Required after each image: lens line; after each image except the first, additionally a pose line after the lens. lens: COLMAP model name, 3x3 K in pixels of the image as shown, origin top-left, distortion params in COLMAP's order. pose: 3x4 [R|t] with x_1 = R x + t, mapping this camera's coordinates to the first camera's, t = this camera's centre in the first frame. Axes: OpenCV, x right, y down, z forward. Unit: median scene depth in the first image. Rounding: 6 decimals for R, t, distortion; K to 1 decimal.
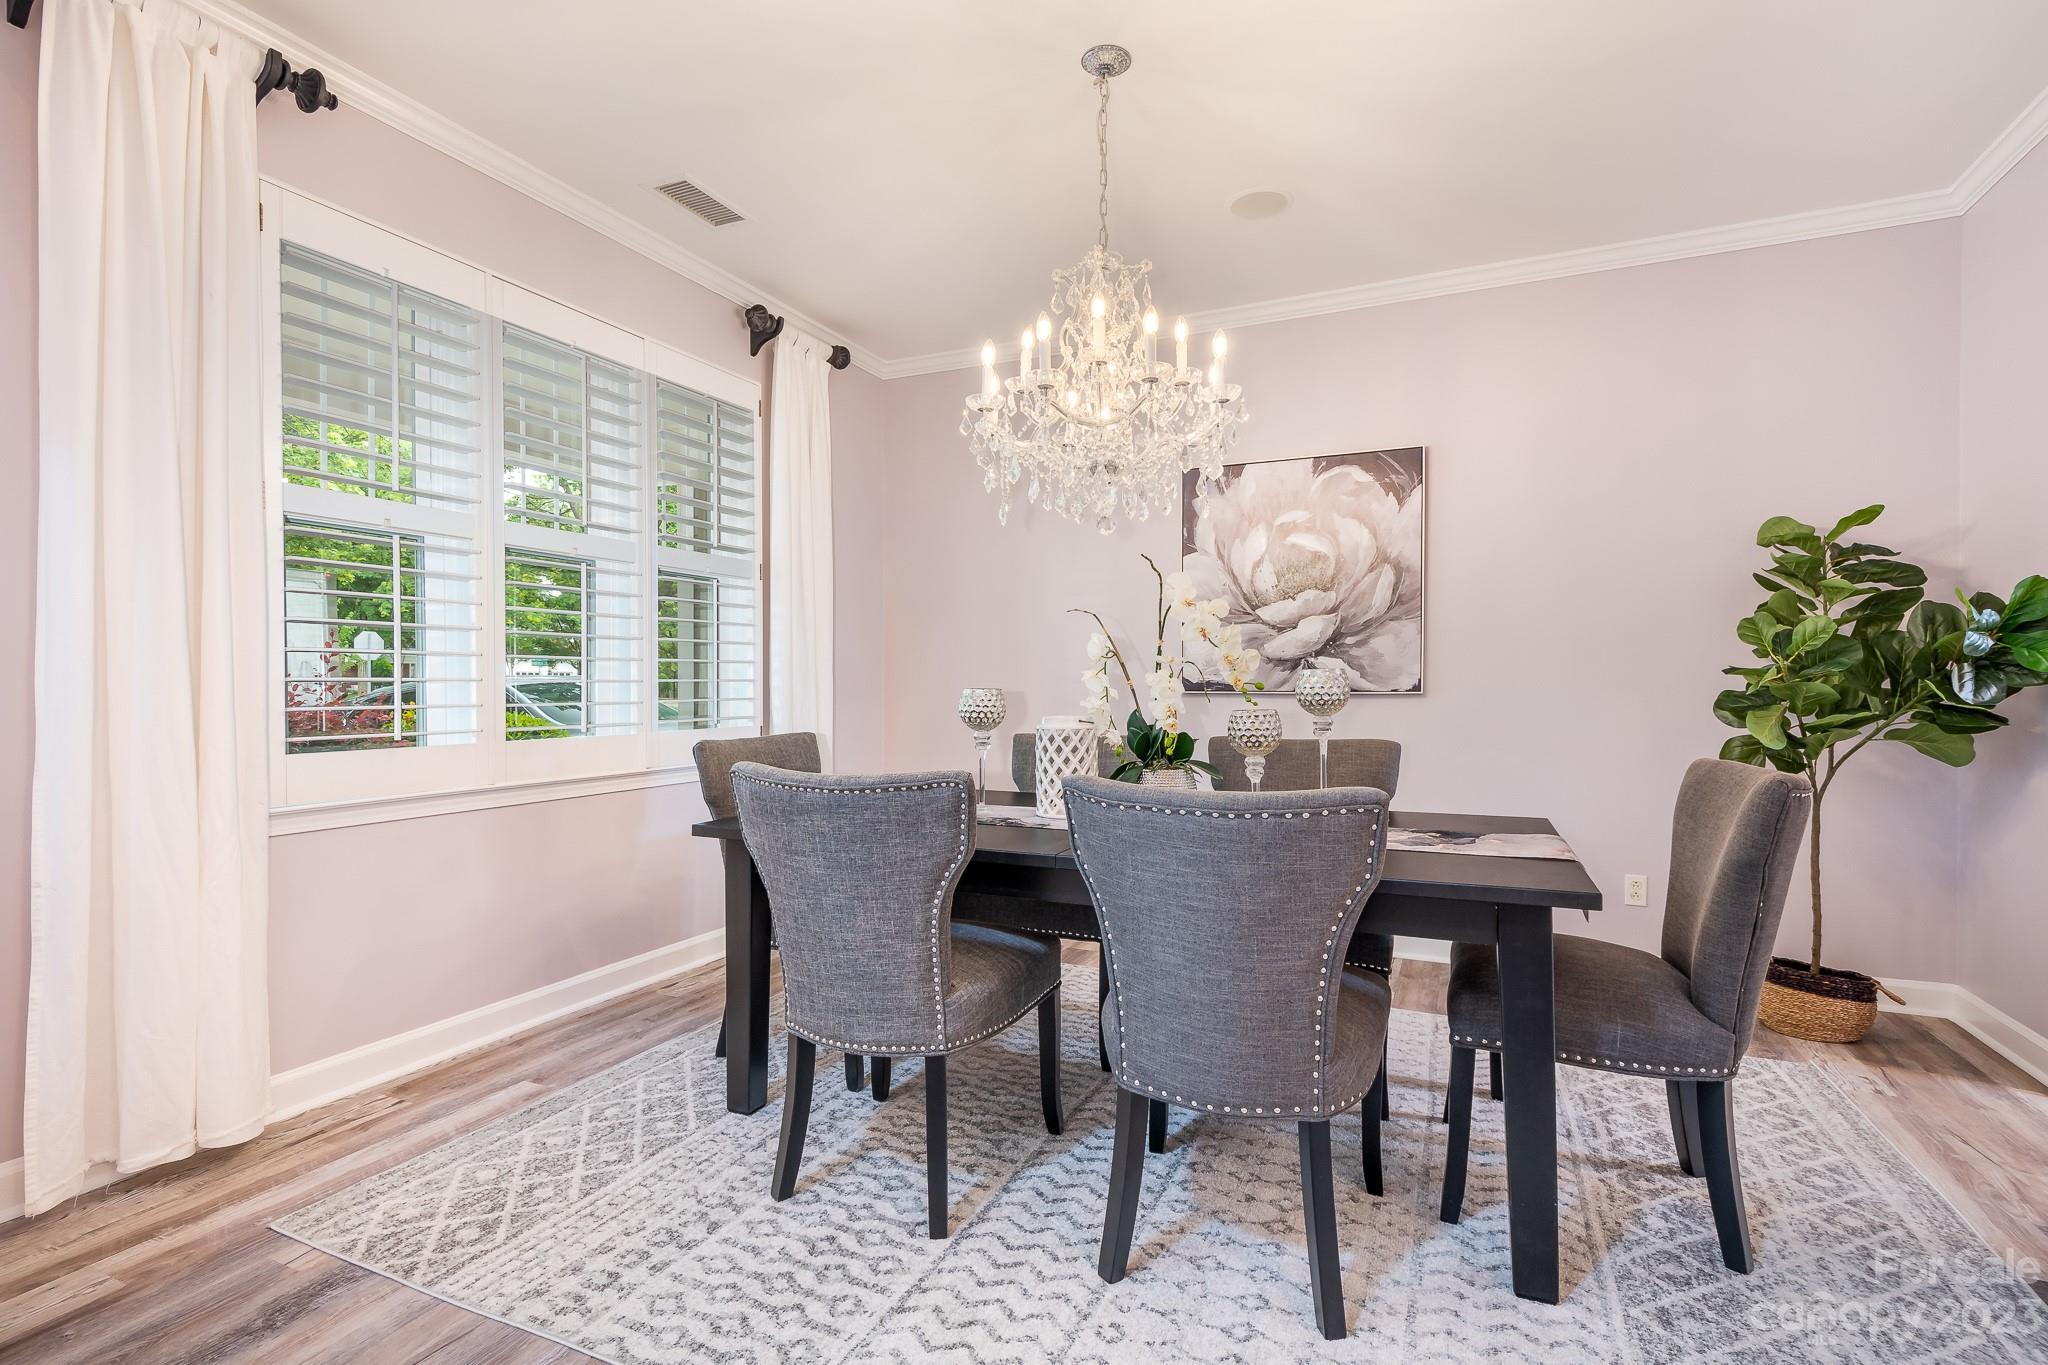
lens RADIAL K [[956.0, 0, 1024.5], [0, 956.0, 683.3], [0, 0, 1]] dist [0.007047, -0.001115]
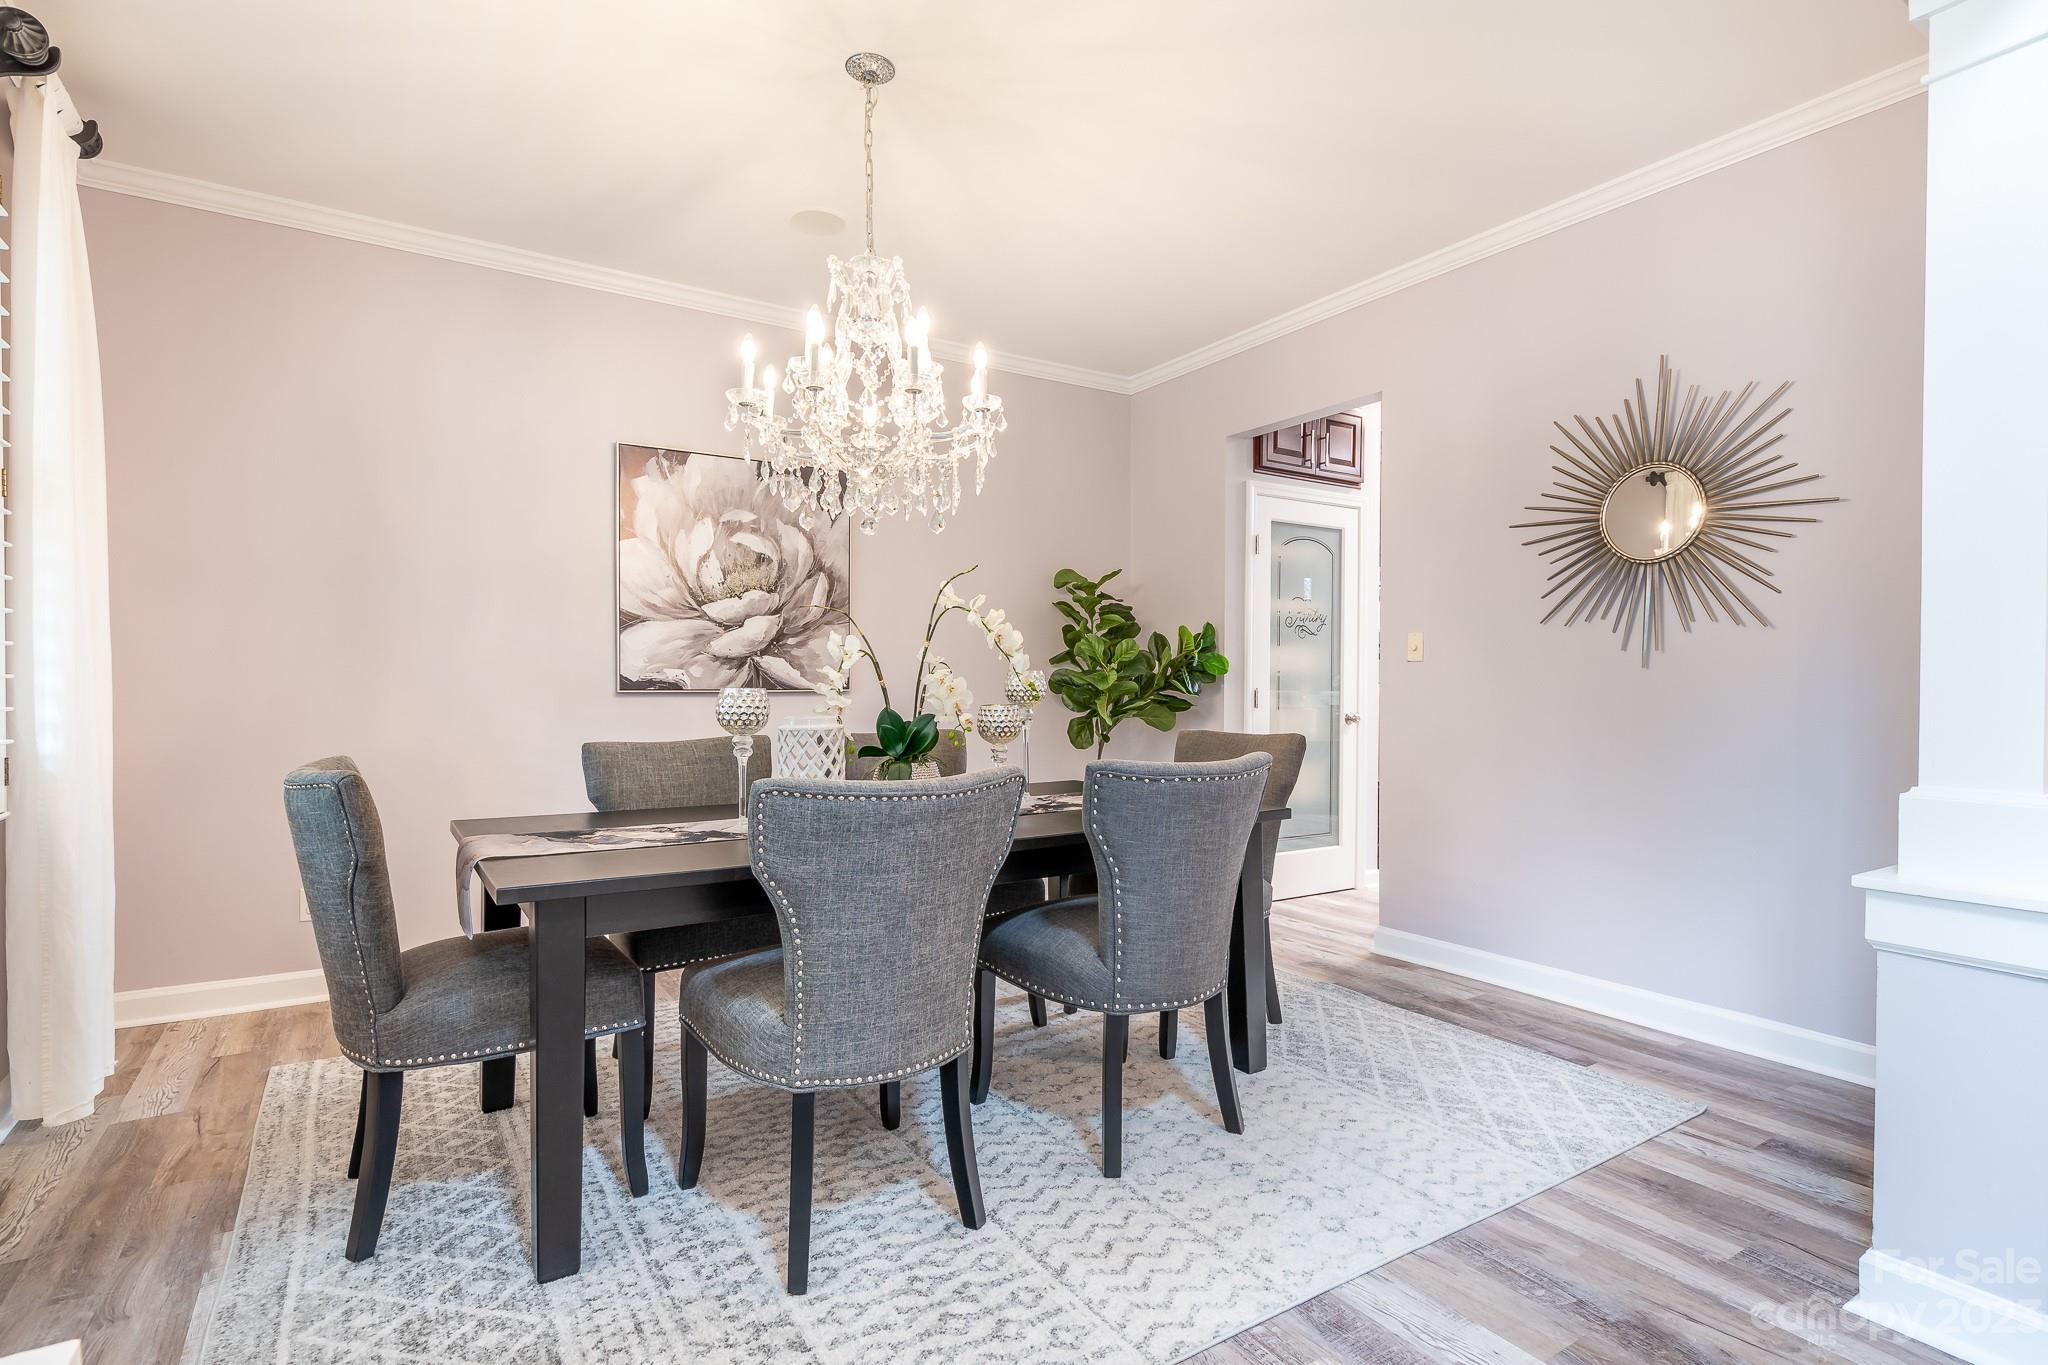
lens RADIAL K [[1012.7, 0, 1021.9], [0, 1012.7, 681.1], [0, 0, 1]] dist [0.000545, -0.001007]
pose [[0.539116, 0.000948, 0.842231, -0.468206], [-0.001238, 0.999999, -0.000333, -0.000769], [-0.842231, -0.000863, 0.539117, 0.183111]]
